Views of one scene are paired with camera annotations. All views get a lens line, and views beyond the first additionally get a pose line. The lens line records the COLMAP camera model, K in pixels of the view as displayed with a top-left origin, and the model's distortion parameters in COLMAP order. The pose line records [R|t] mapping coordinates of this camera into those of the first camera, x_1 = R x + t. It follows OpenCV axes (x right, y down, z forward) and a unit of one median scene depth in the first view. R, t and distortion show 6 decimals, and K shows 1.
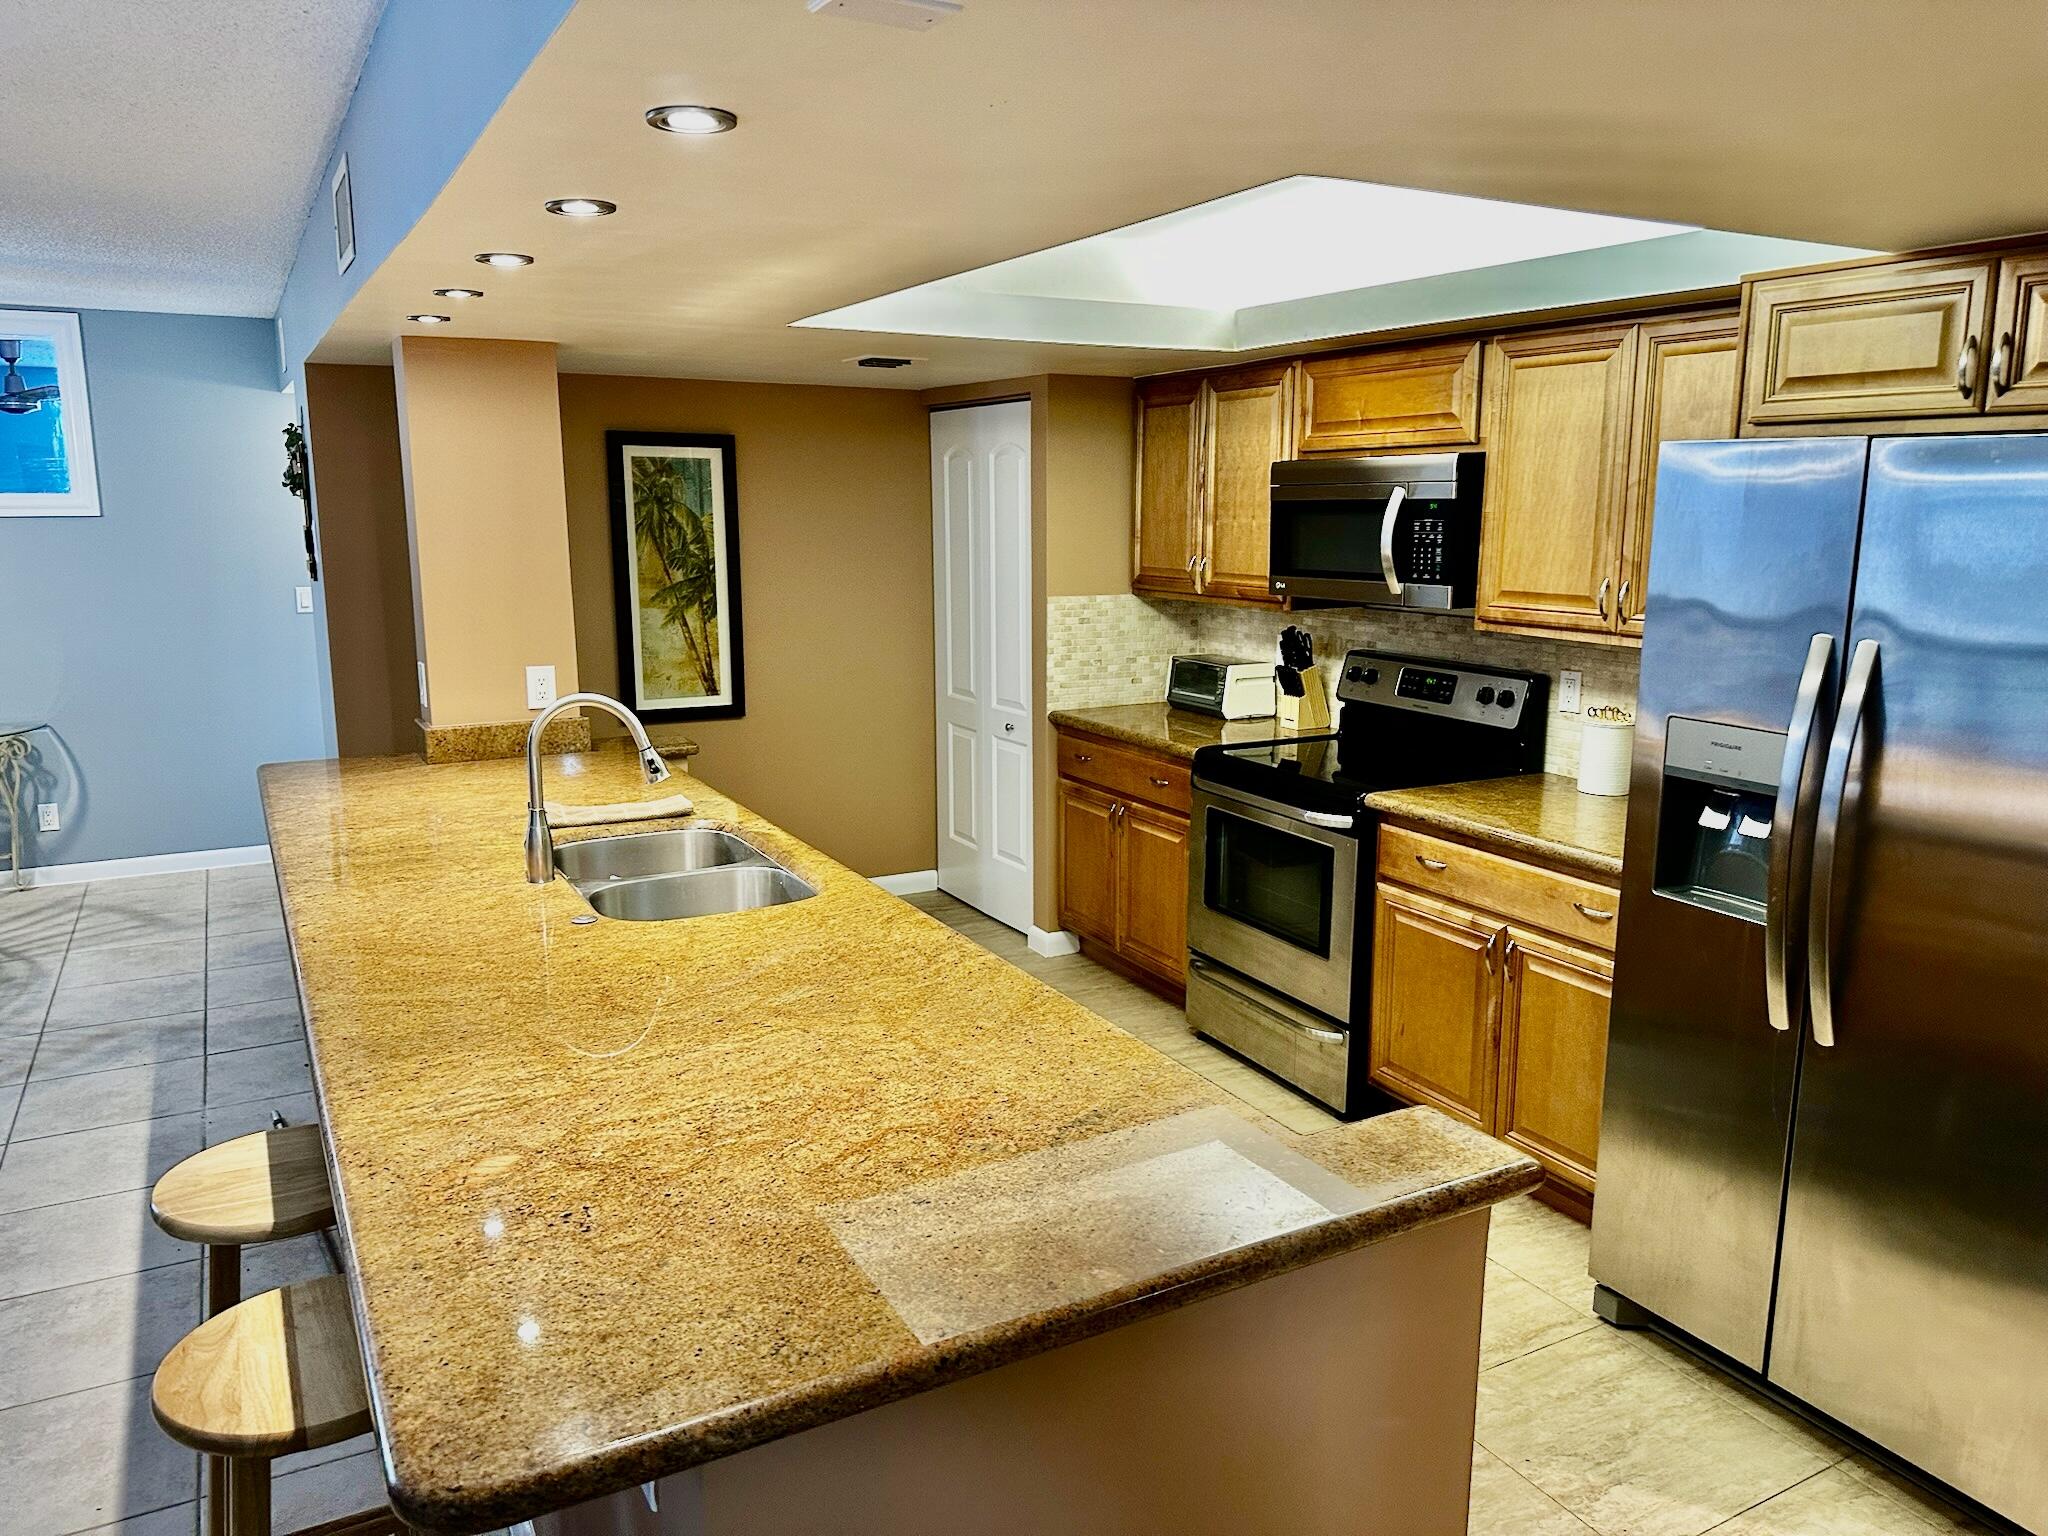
lens RADIAL K [[1434.1, 0, 1048.6], [0, 1434.1, 770.2], [0, 0, 1]] dist [0.089952, -0.112238]
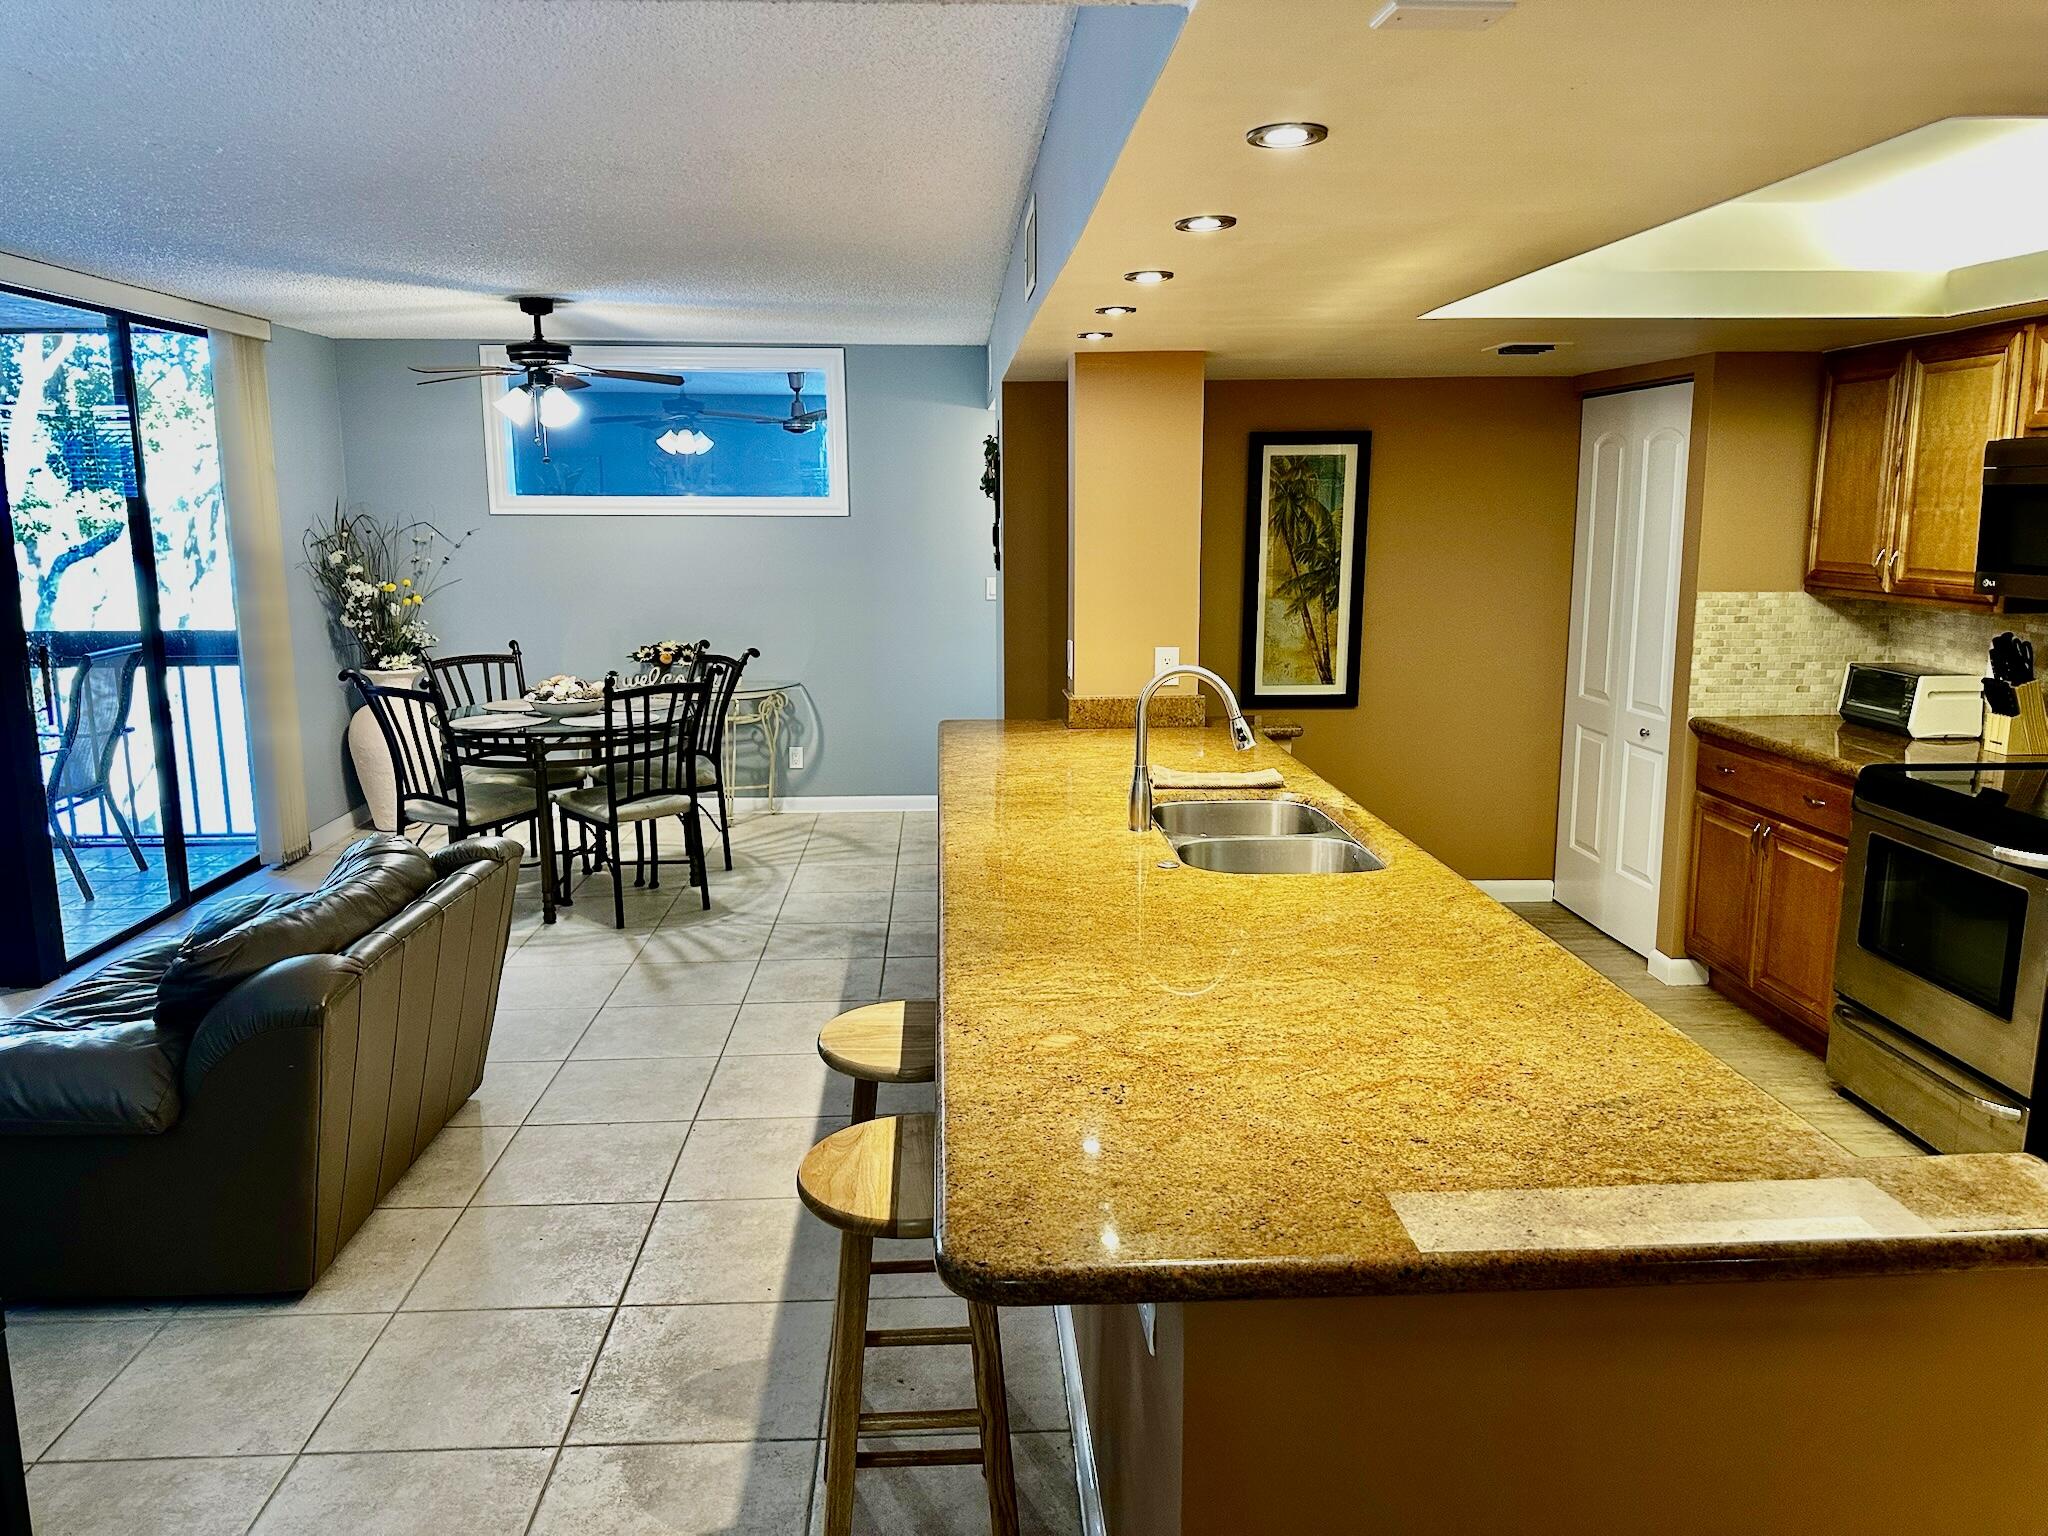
lens RADIAL K [[1443.9, 0, 1022.3], [0, 1443.9, 746.2], [0, 0, 1]] dist [0.131674, -0.198674]
pose [[0.896554, 0.067399, -0.437777, 0.034102], [-0.075561, 0.997140, -0.001230, 0.011971], [0.436442, 0.034181, 0.899083, -0.032416]]
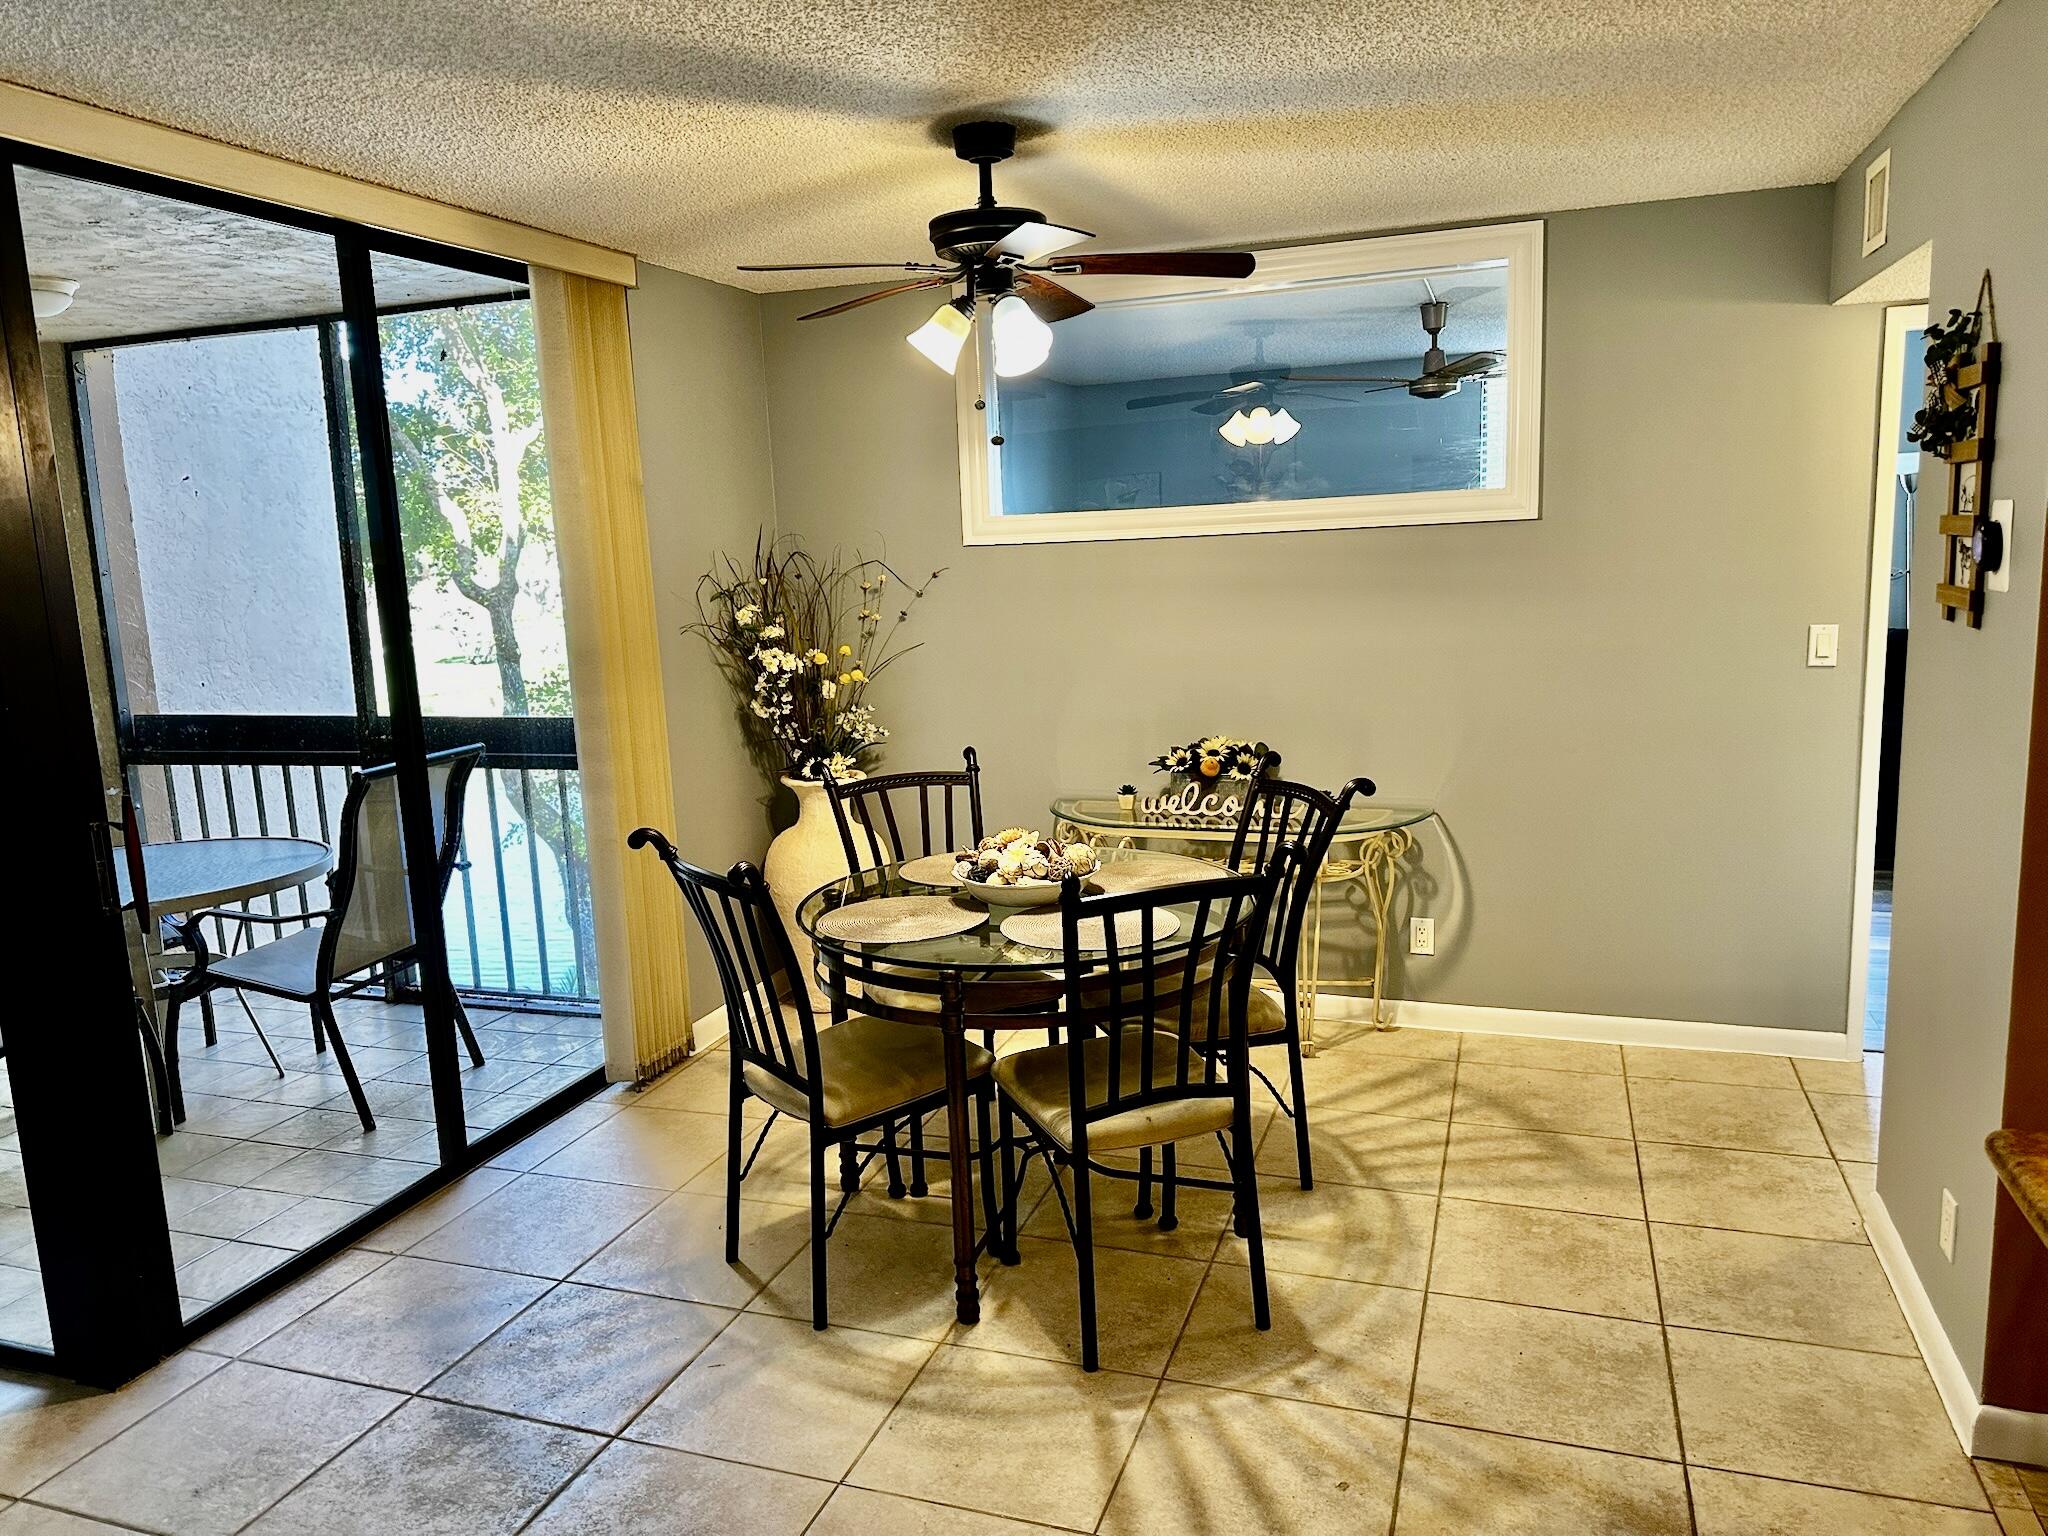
lens RADIAL K [[1451.0, 0, 1015.6], [0, 1451.0, 771.8], [0, 0, 1]] dist [0.134348, -0.192656]
pose [[0.659137, 0.091274, -0.746463, -0.350206], [-0.097059, 0.994630, 0.035914, -0.070537], [0.745733, 0.048779, 0.664457, 0.447305]]
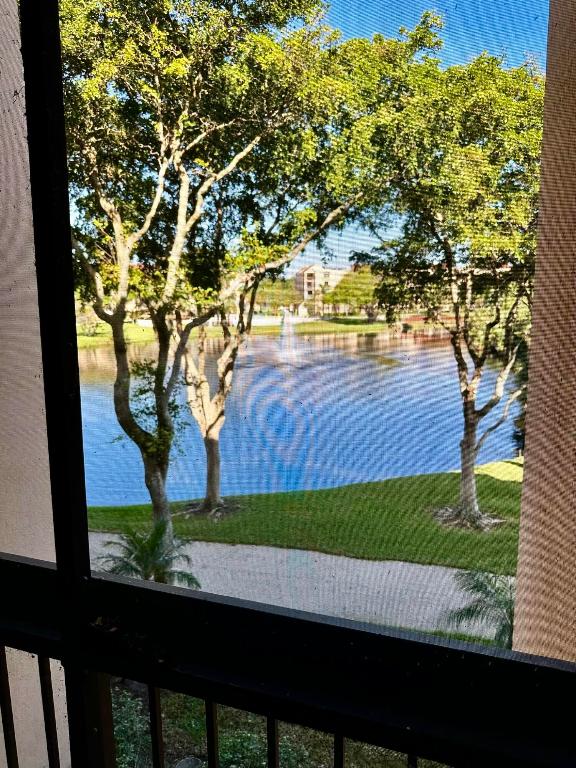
lens RADIAL K [[544.1, 0, 288.0], [0, 544.1, 384.0], [0, 0, 1]] dist [0.134348, -0.192656]
pose [[0.653698, 0.119704, -0.747228, -1.320764], [-0.135007, 0.990017, 0.040490, -0.148994], [0.744616, 0.074412, 0.663333, 0.748487]]
